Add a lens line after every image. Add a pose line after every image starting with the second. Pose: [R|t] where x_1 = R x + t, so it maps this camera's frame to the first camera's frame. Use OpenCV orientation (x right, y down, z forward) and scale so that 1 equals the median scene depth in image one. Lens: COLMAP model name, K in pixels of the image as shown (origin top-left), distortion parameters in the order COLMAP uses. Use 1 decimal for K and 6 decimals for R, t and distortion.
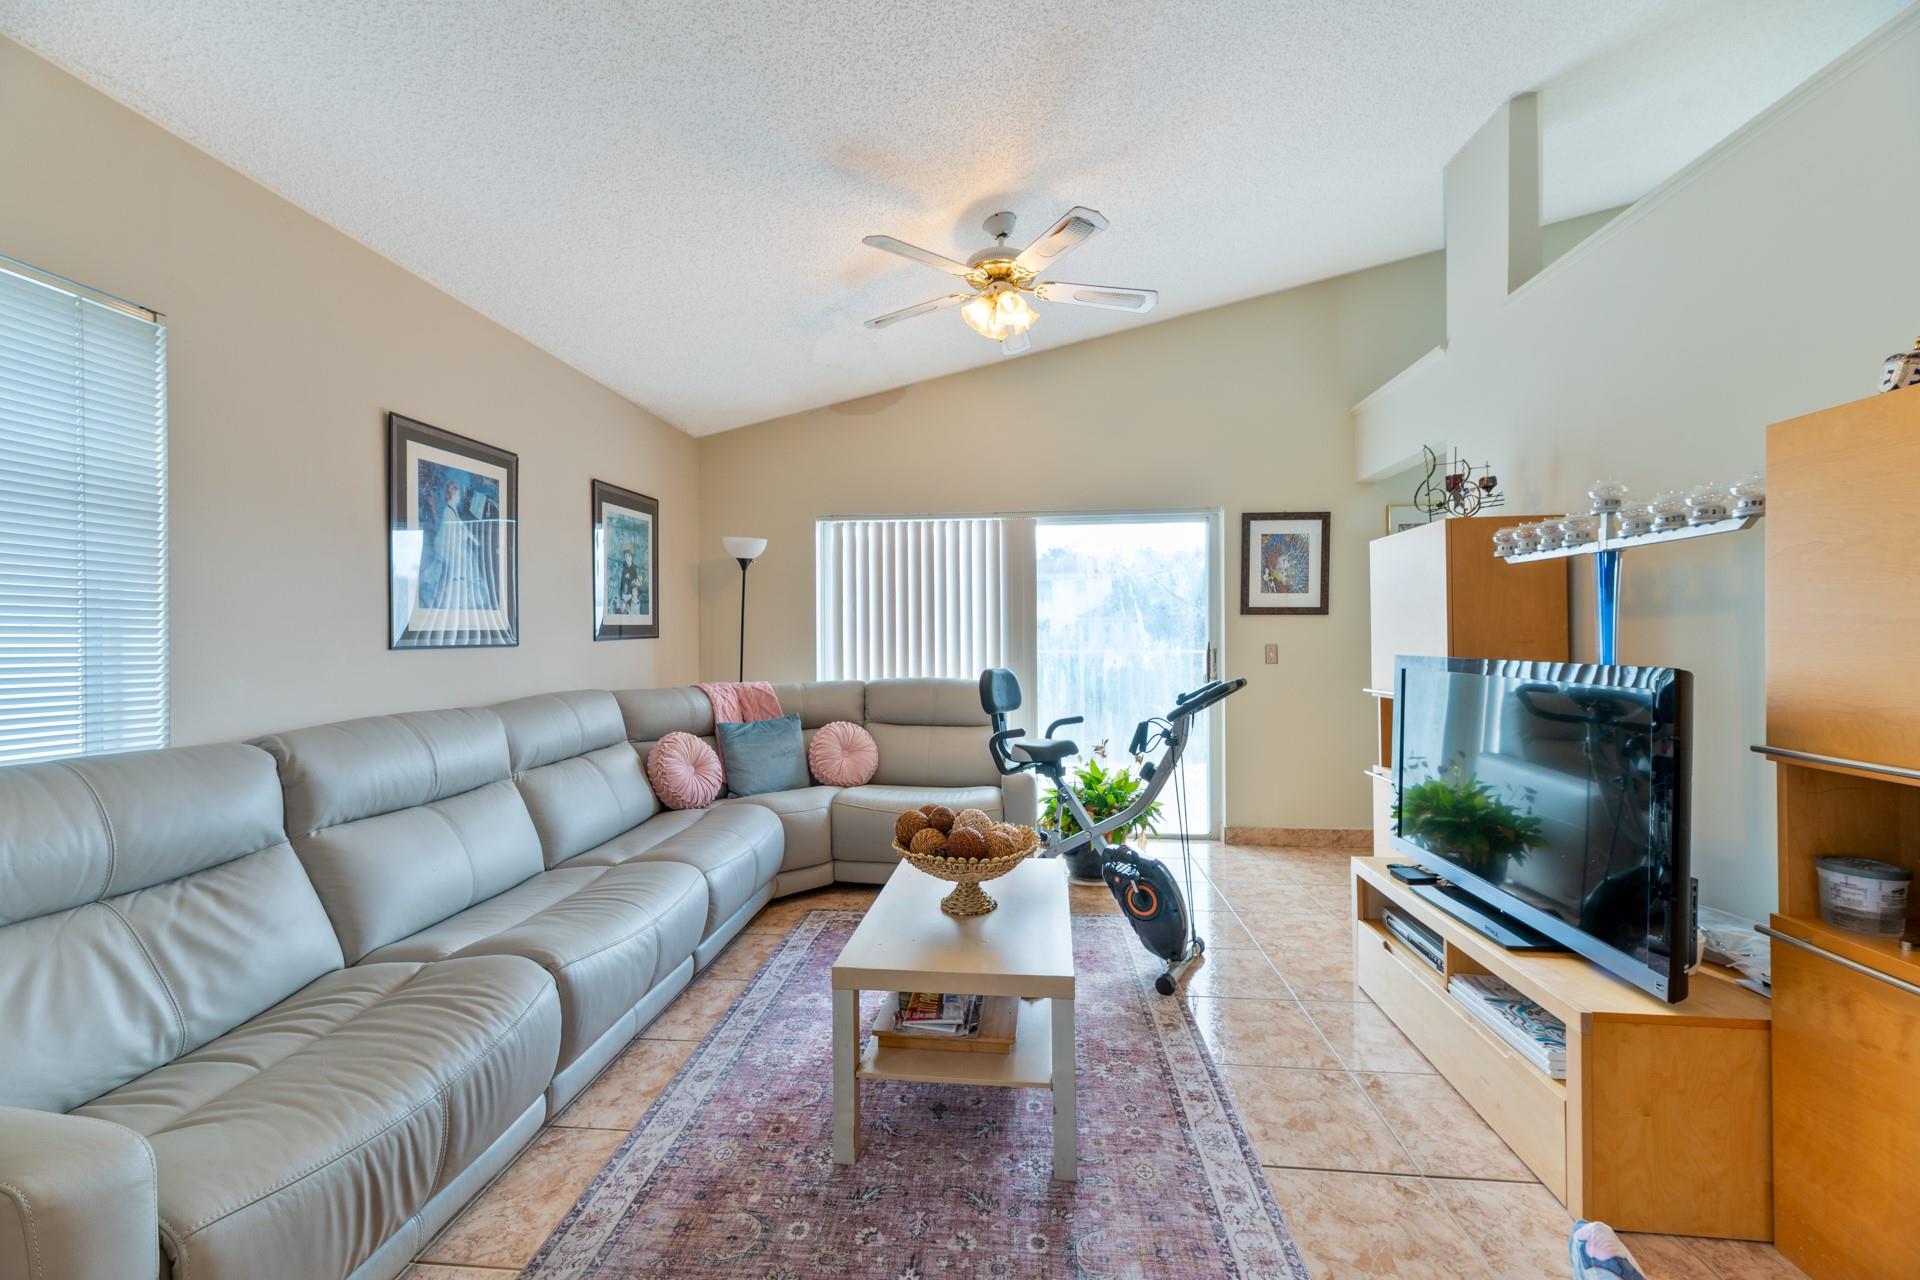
lens RADIAL K [[769.0, 0, 968.6], [0, 769.0, 639.1], [0, 0, 1]] dist [-0.000438, 0.000003]
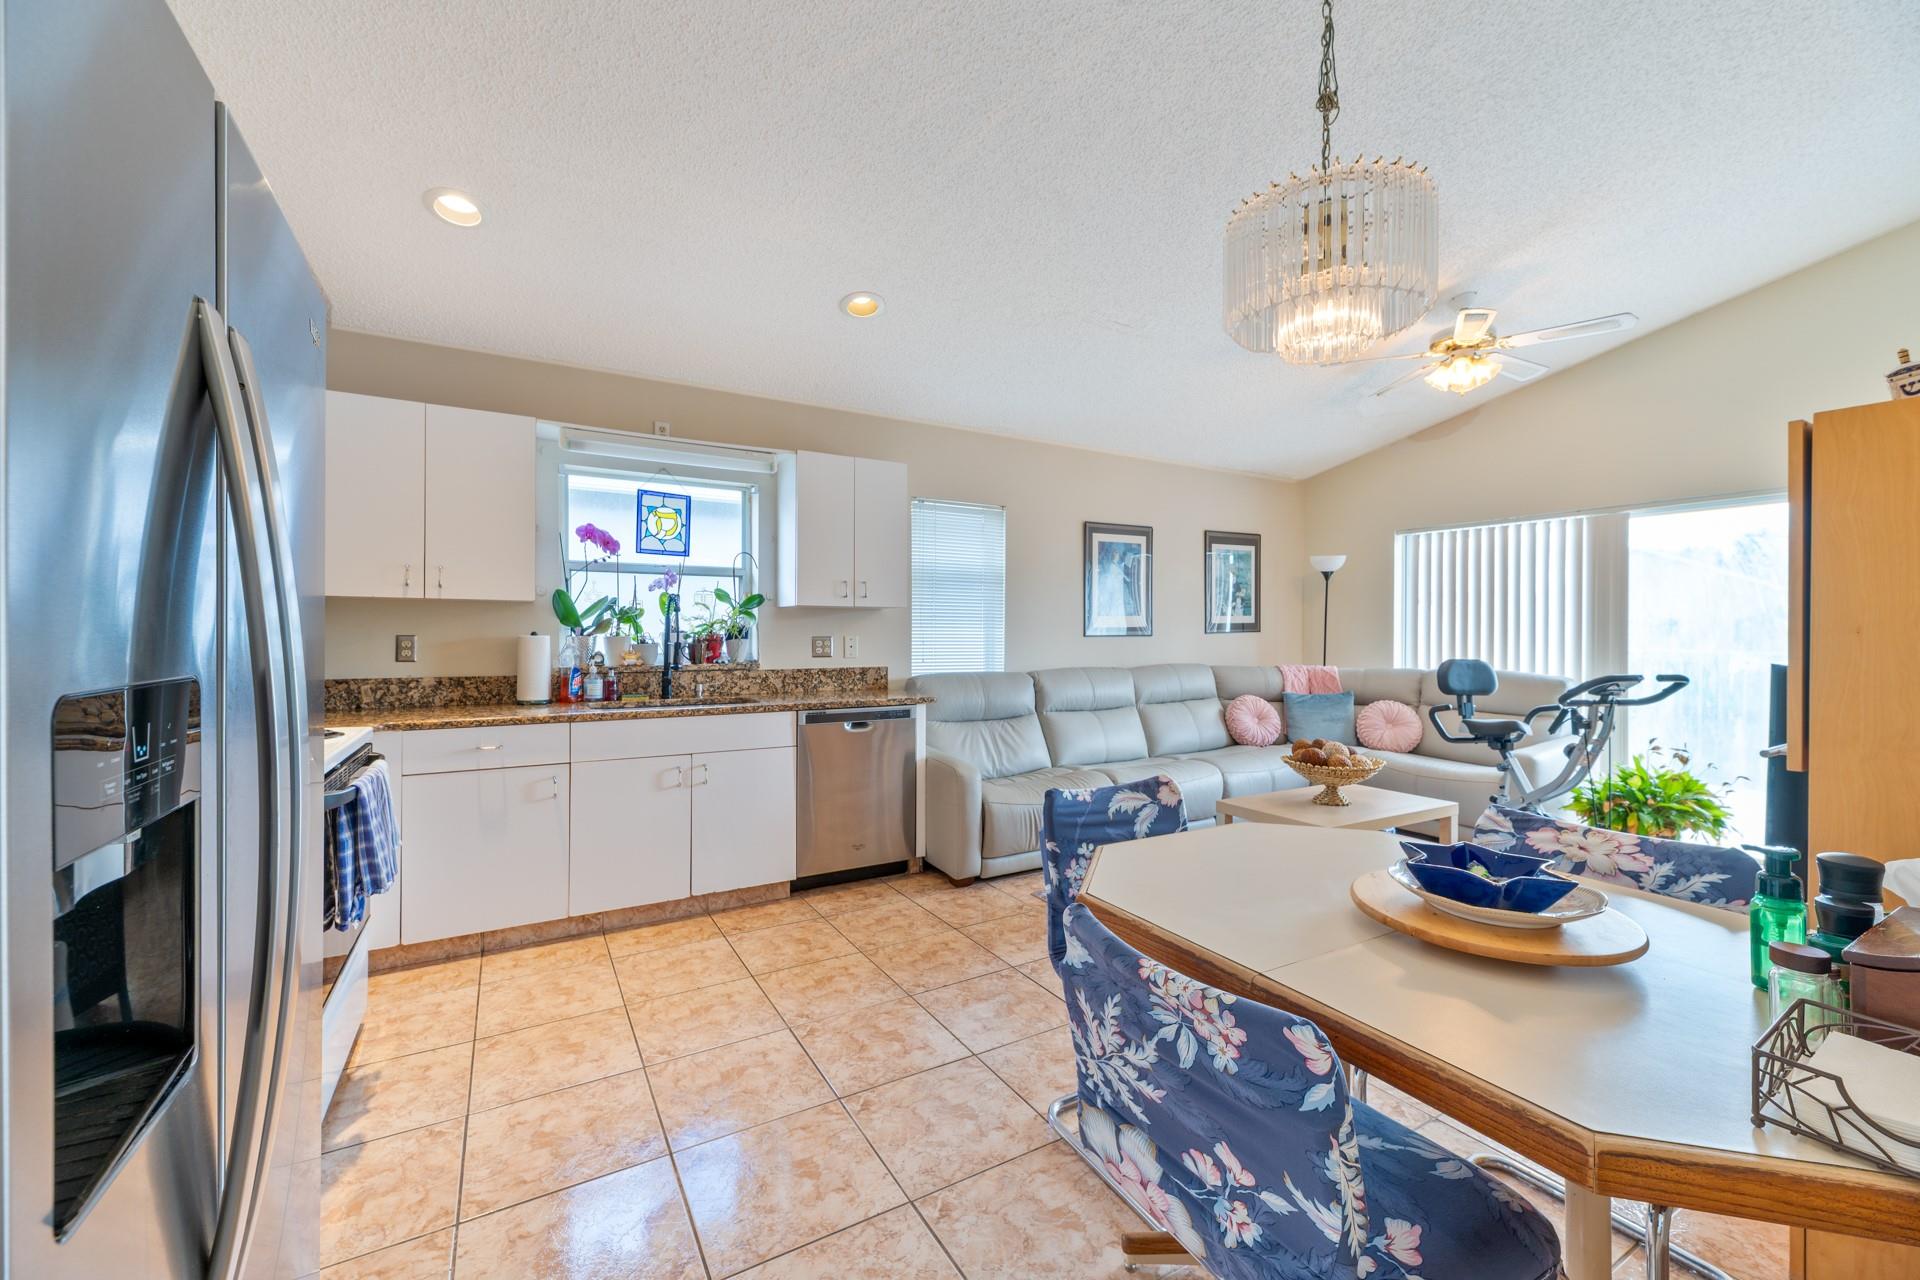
lens RADIAL K [[798.3, 0, 982.4], [0, 798.3, 634.0], [0, 0, 1]] dist [0.000492, -0.000004]
pose [[0.613237, 0.008332, -0.789855, 0.619580], [-0.007701, 0.999960, 0.004570, -0.001301], [0.789862, 0.003280, 0.613276, -0.424178]]
